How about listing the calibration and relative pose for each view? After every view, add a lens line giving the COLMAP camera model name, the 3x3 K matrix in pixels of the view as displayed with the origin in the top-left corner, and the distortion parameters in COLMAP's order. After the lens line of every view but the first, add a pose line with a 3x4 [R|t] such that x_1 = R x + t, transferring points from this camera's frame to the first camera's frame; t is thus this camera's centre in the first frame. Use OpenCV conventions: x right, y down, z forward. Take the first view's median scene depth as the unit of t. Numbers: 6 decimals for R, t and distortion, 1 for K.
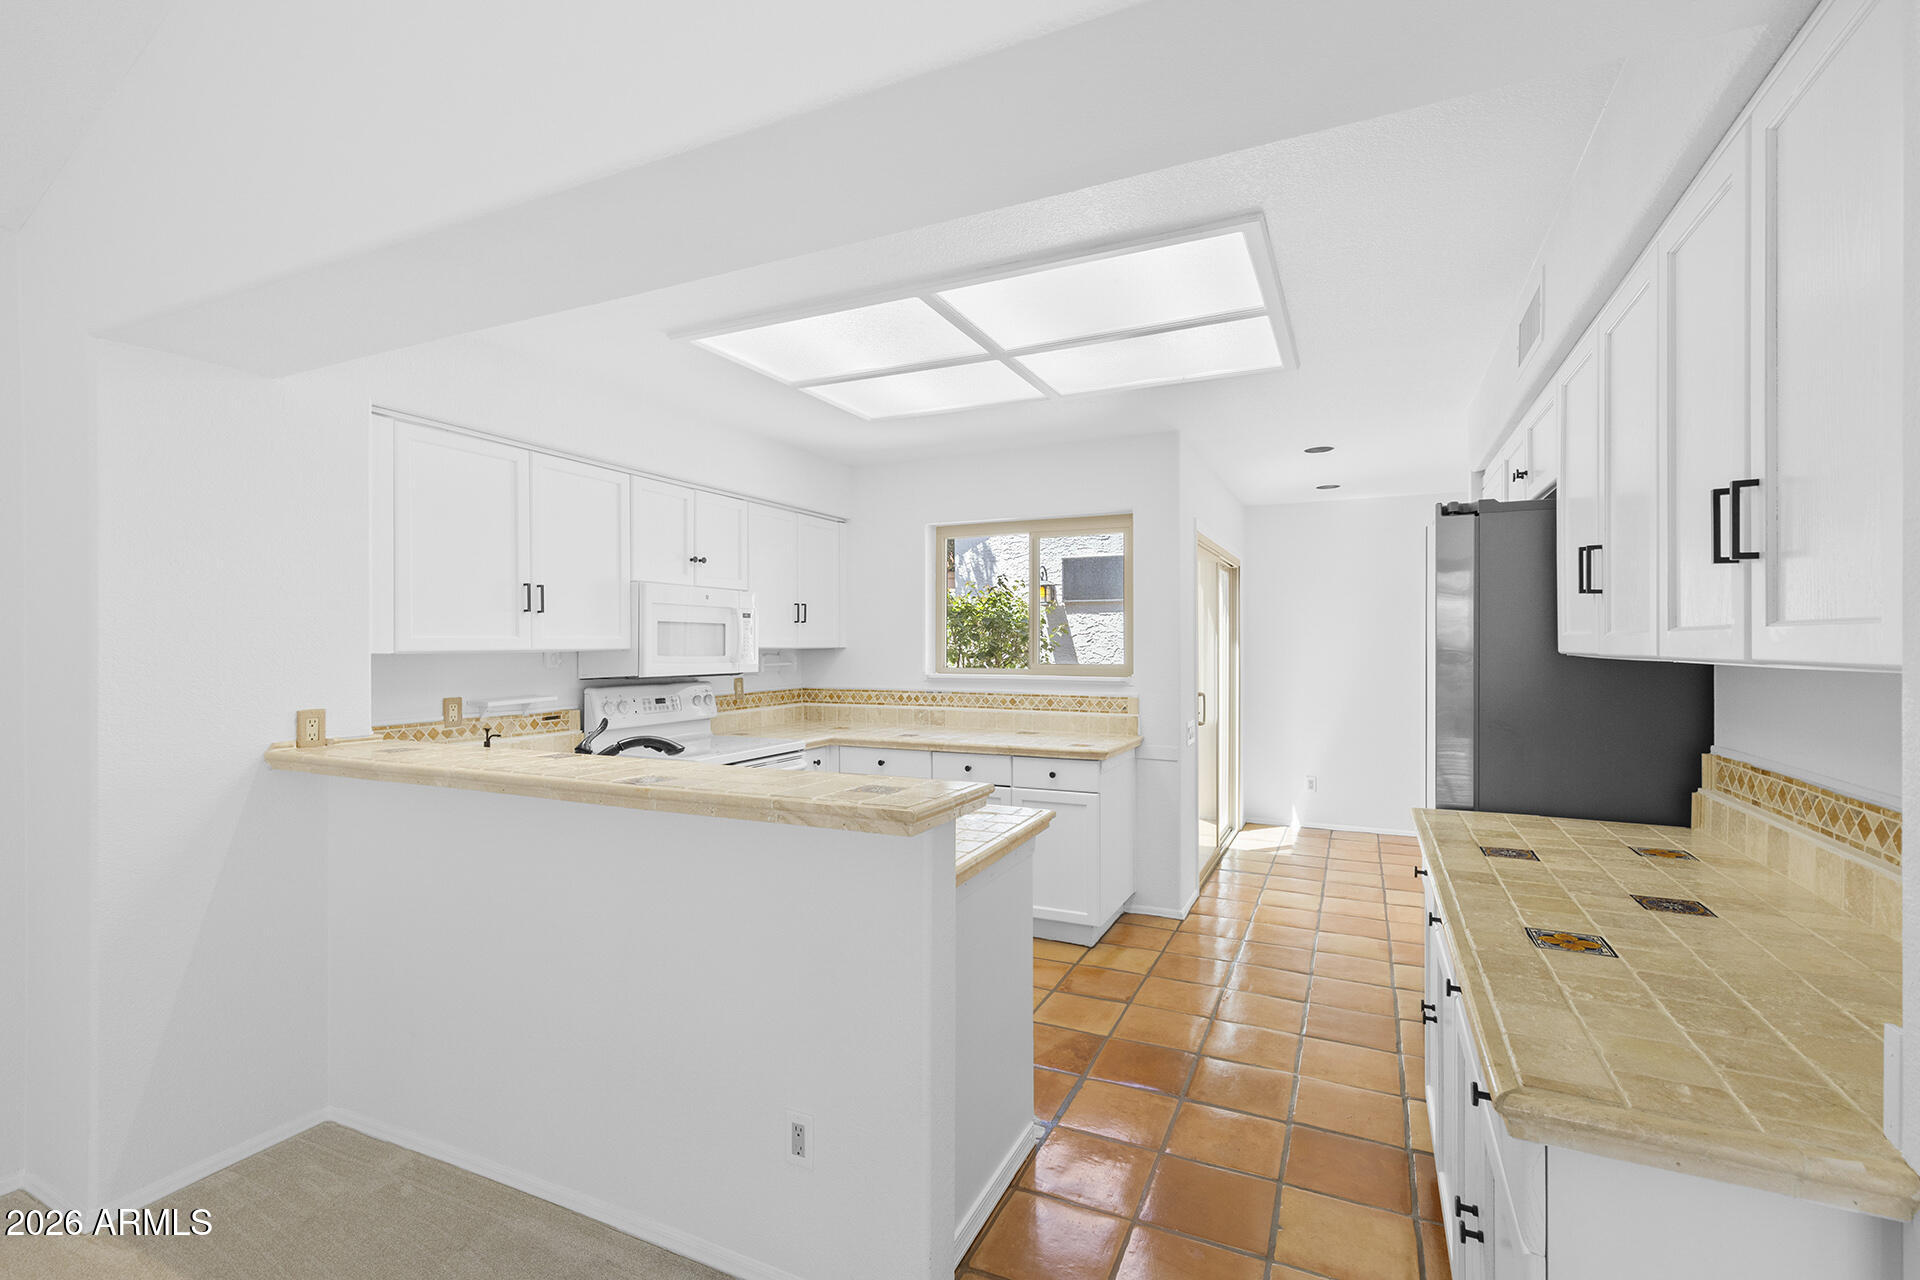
lens RADIAL K [[862.7, 0, 958.7], [0, 862.7, 633.3], [0, 0, 1]] dist [0.013445, -0.002740]
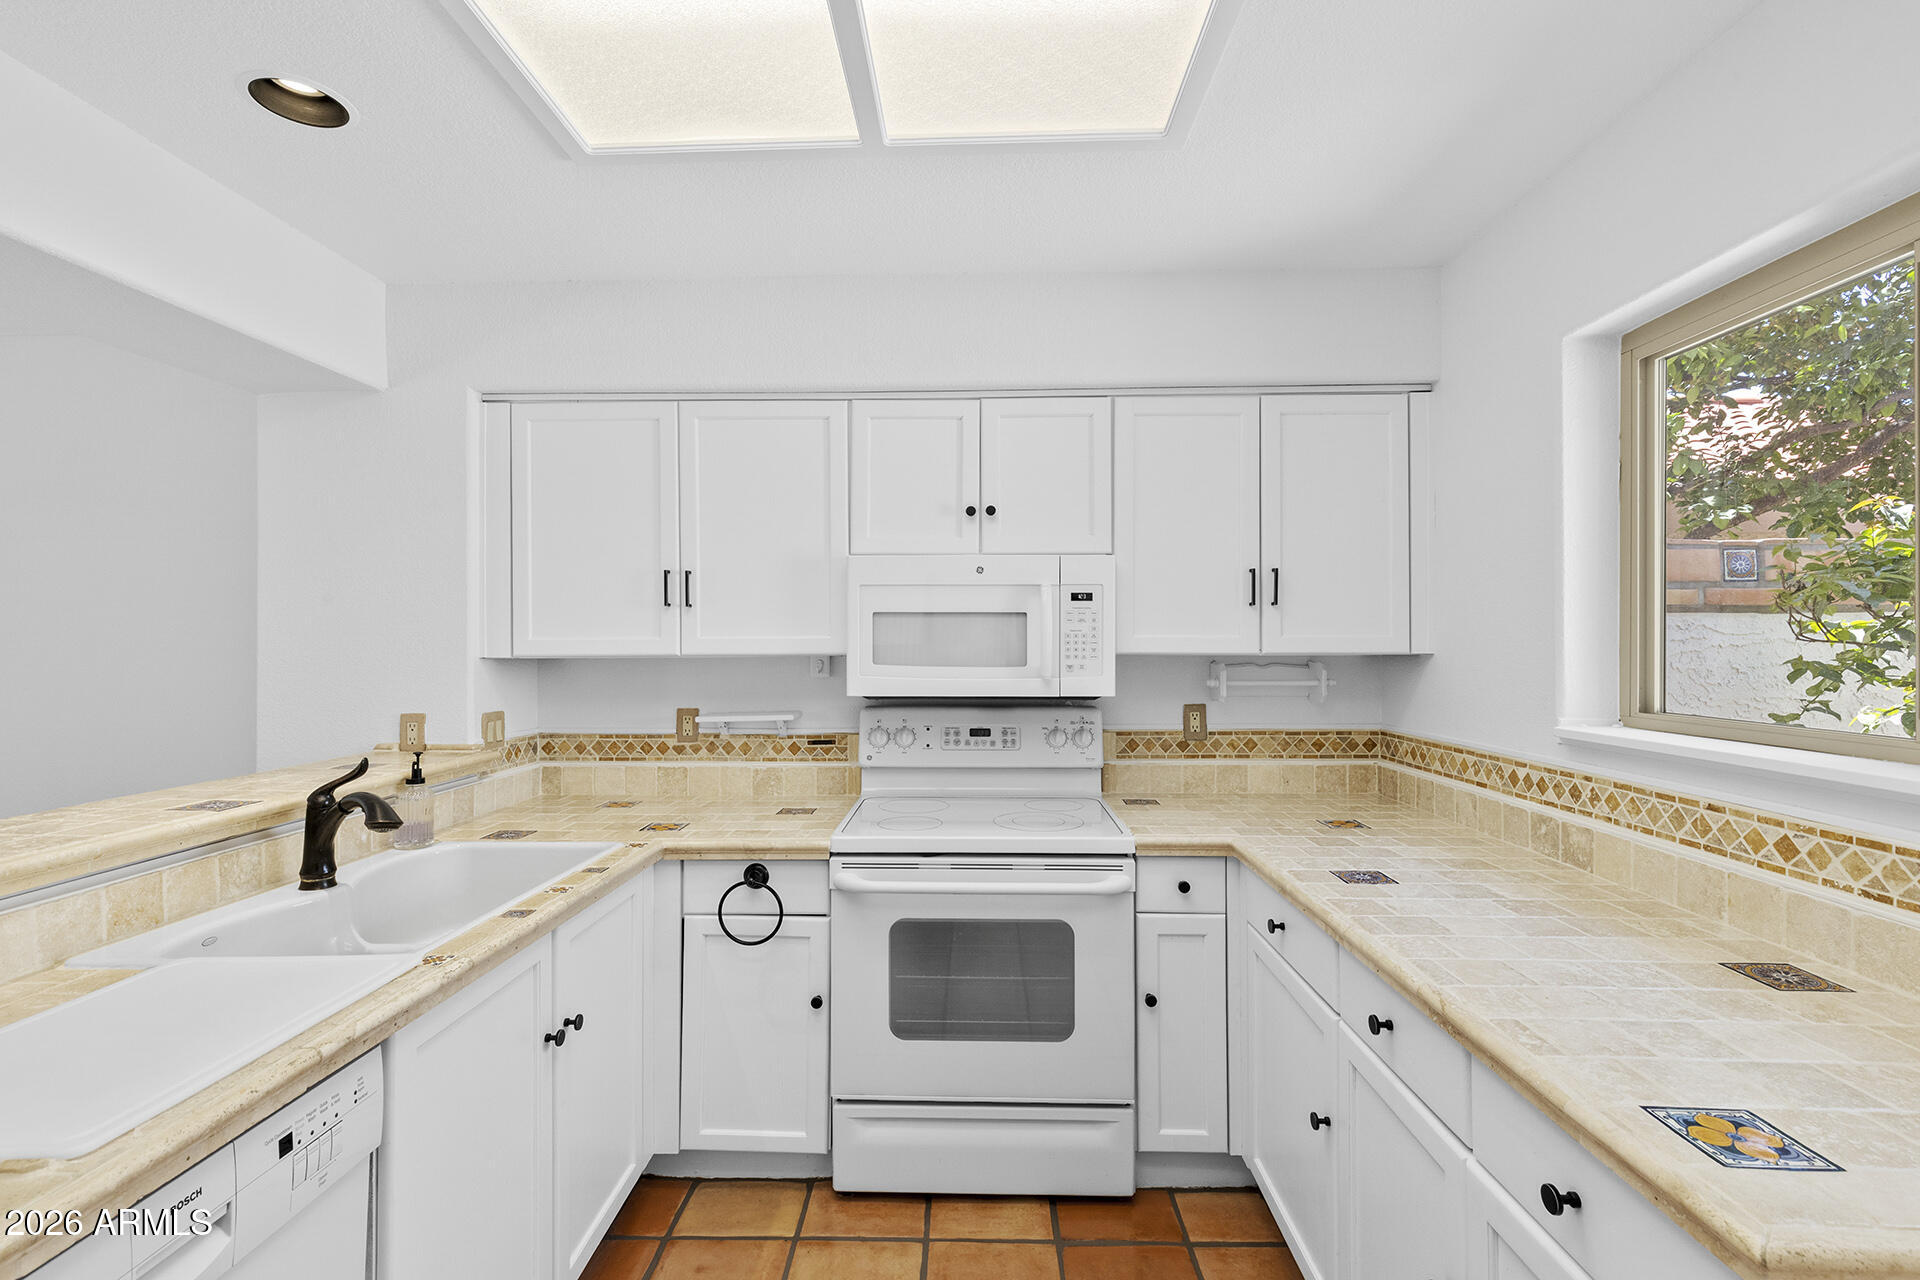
lens RADIAL K [[862.7, 0, 956.5], [0, 862.7, 636.7], [0, 0, 1]] dist [0.013445, -0.002740]
pose [[0.398037, -0.006658, -0.917345, 0.231946], [0.012176, 0.999924, -0.001974, 0.005410], [0.917289, -0.010384, 0.398088, 0.657602]]
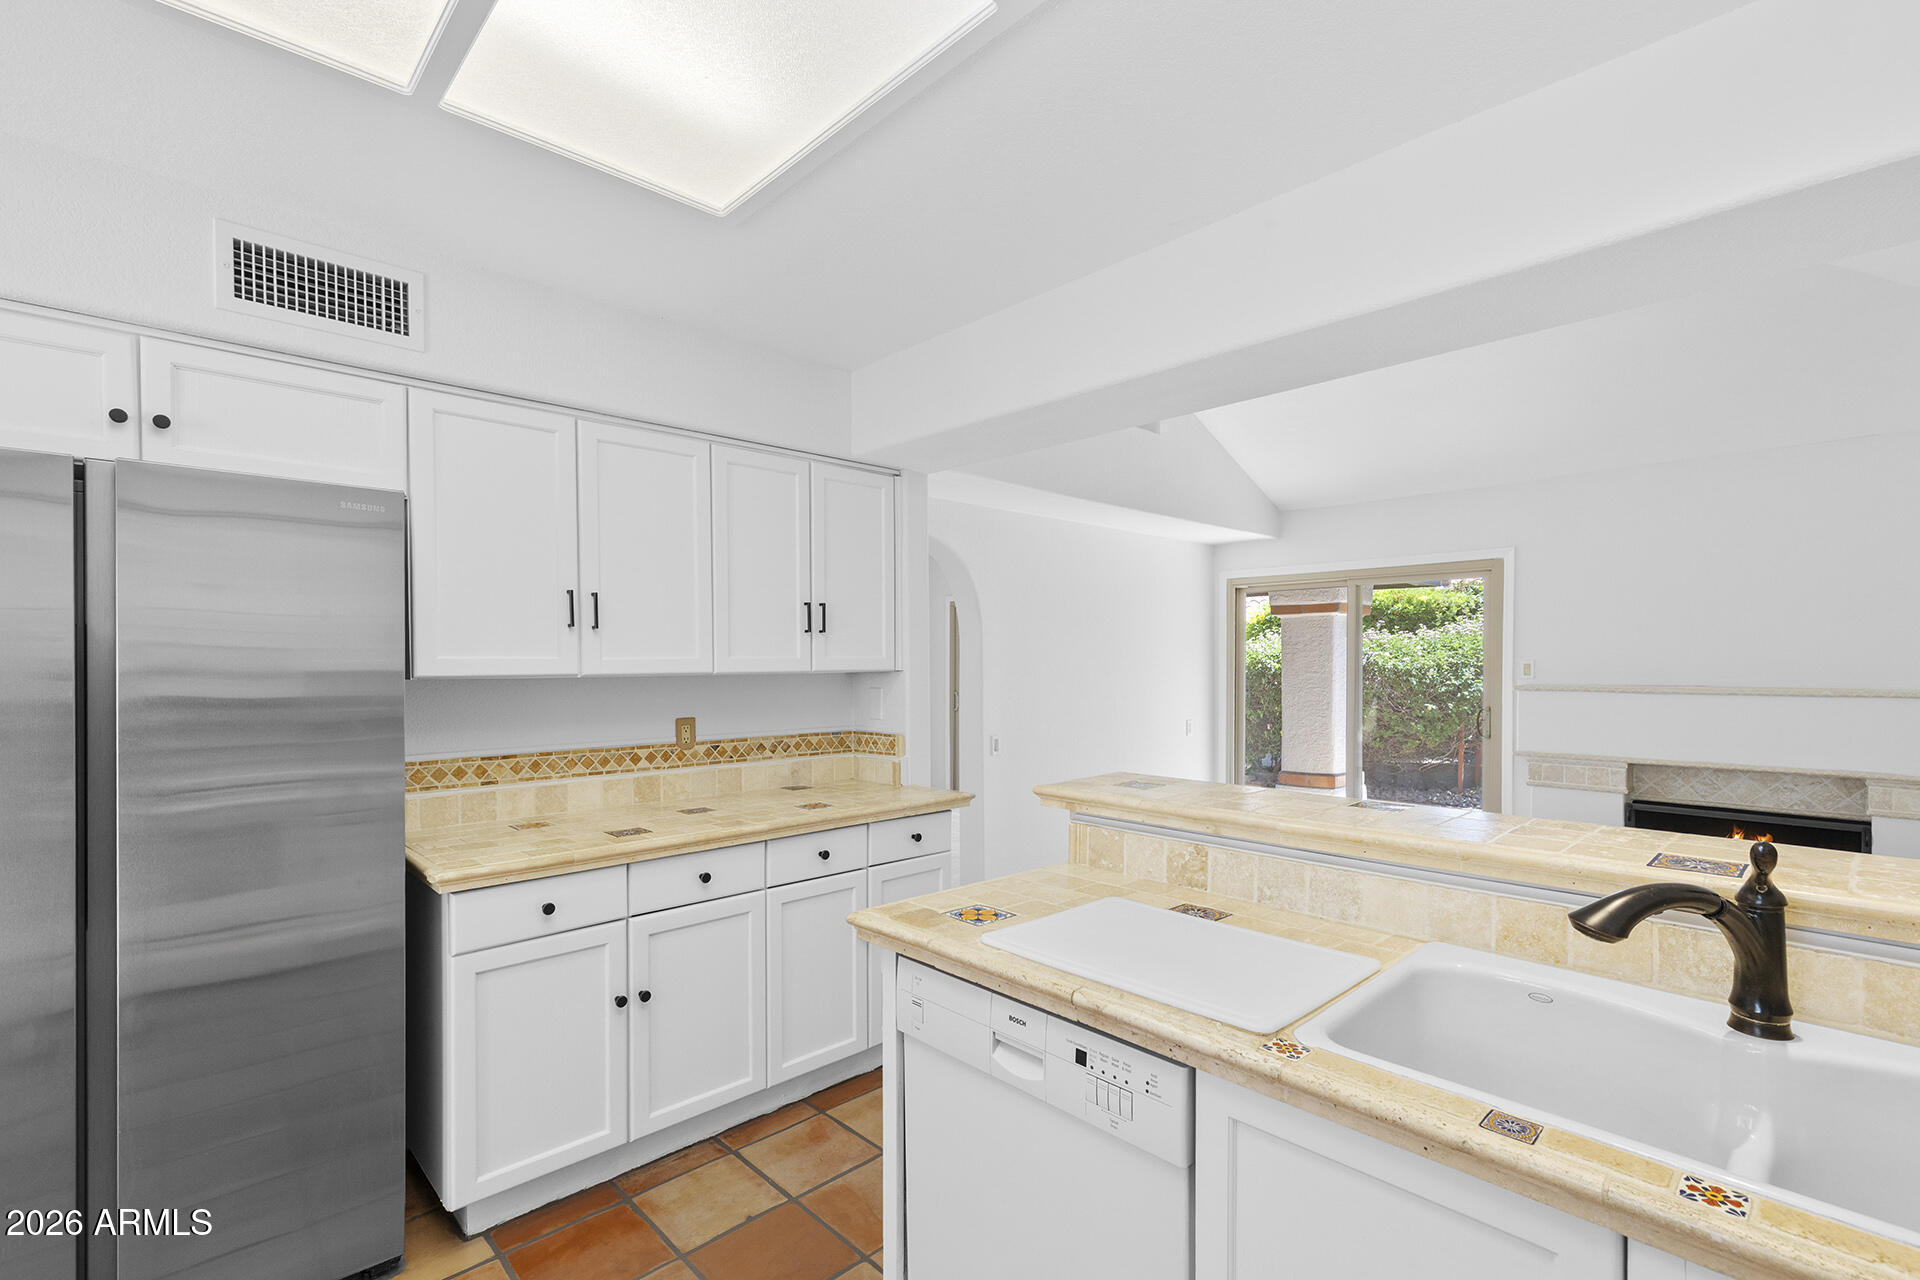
lens RADIAL K [[862.7, 0, 942.8], [0, 862.7, 674.8], [0, 0, 1]] dist [0.013445, -0.002740]
pose [[-0.927251, 0.002317, 0.374434, -0.110513], [0.004410, 0.999979, 0.004732, 0.009283], [-0.374415, 0.006039, -0.927242, 0.863369]]
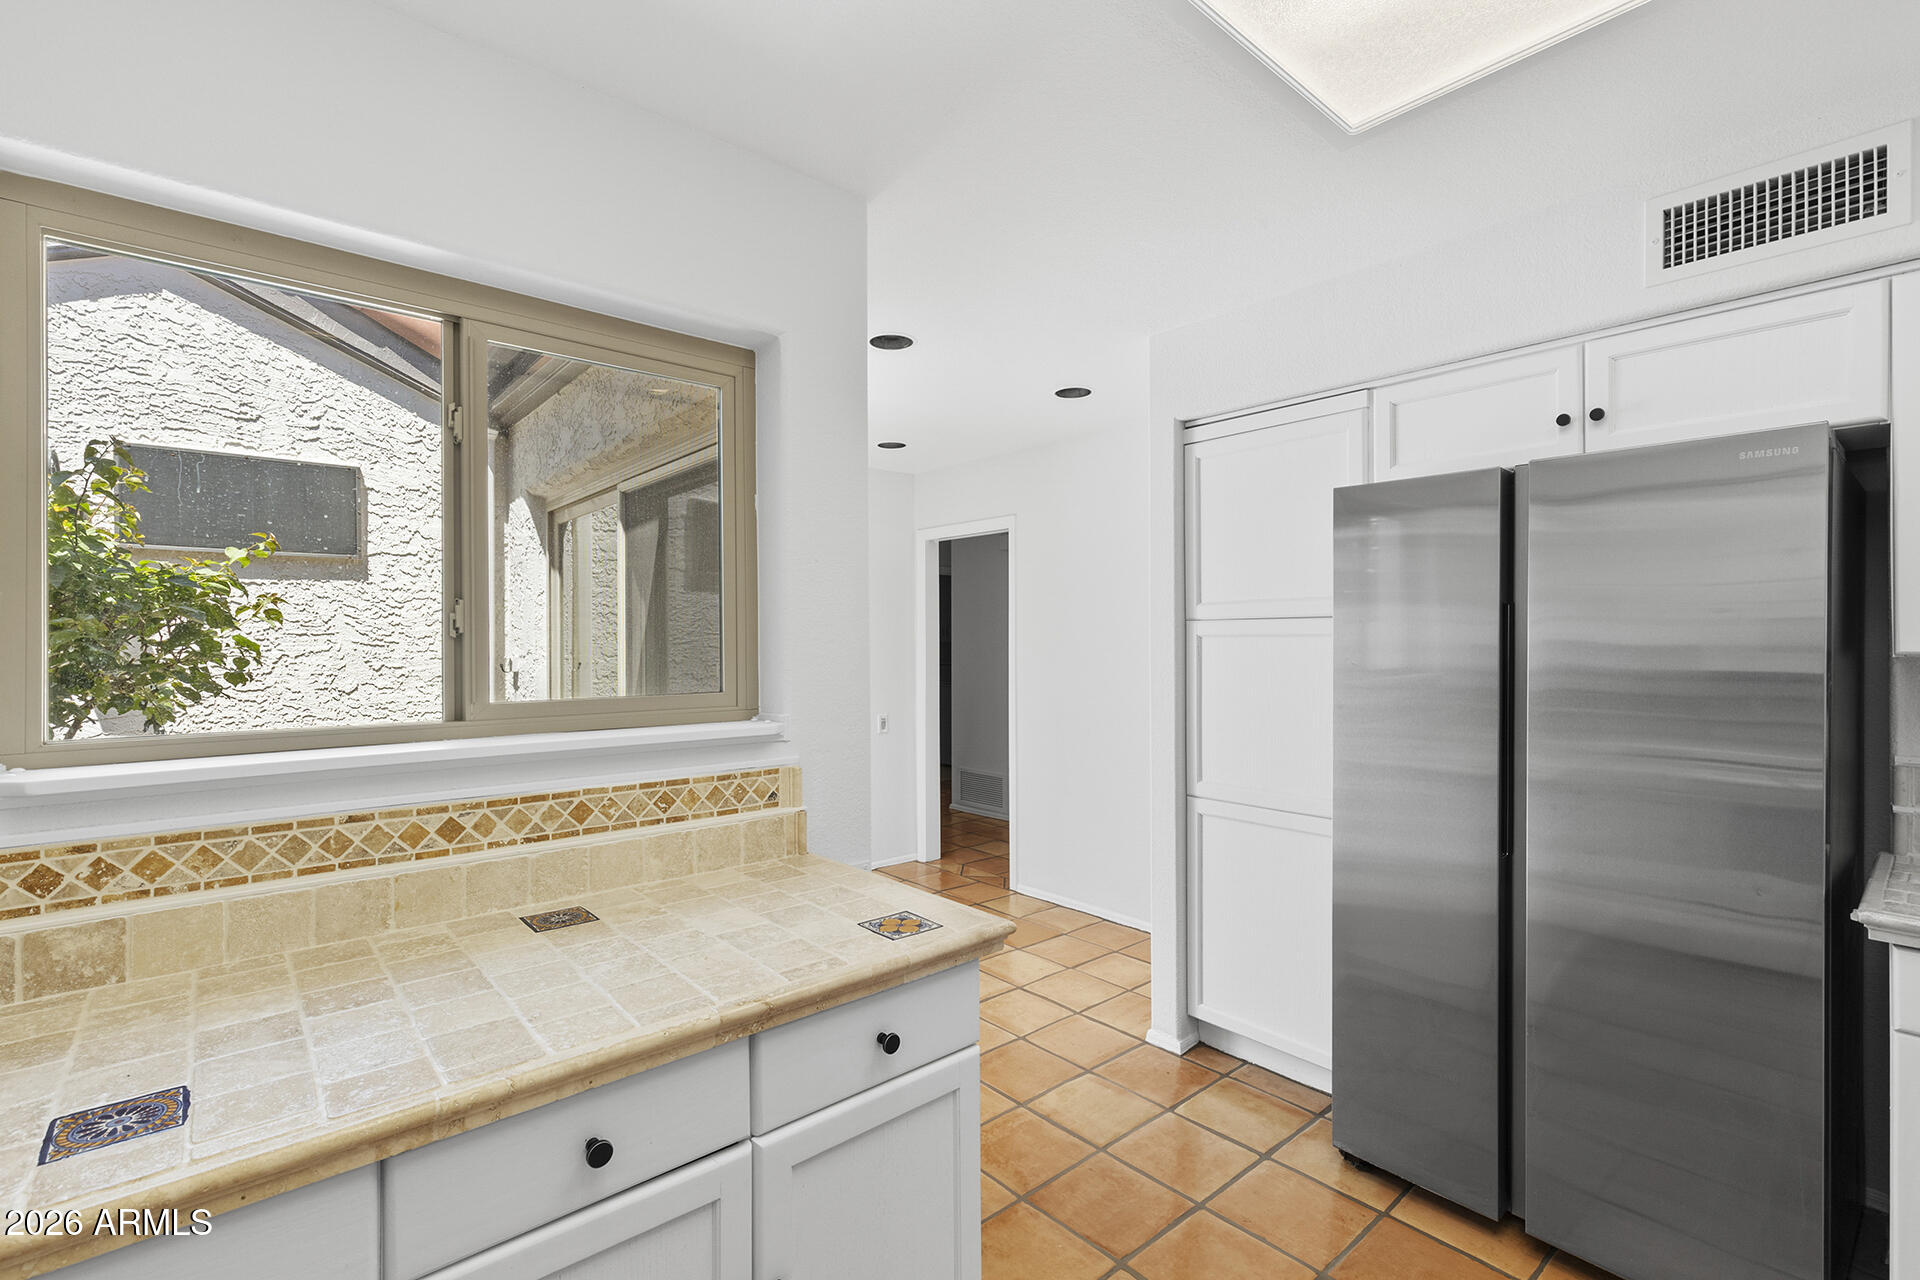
lens RADIAL K [[862.7, 0, 958.2], [0, 862.7, 631.5], [0, 0, 1]] dist [0.013445, -0.002740]
pose [[0.408216, 0.007866, 0.912852, -0.159272], [-0.007423, 0.999958, -0.005297, 0.007207], [-0.912855, -0.004614, 0.408257, 0.734870]]
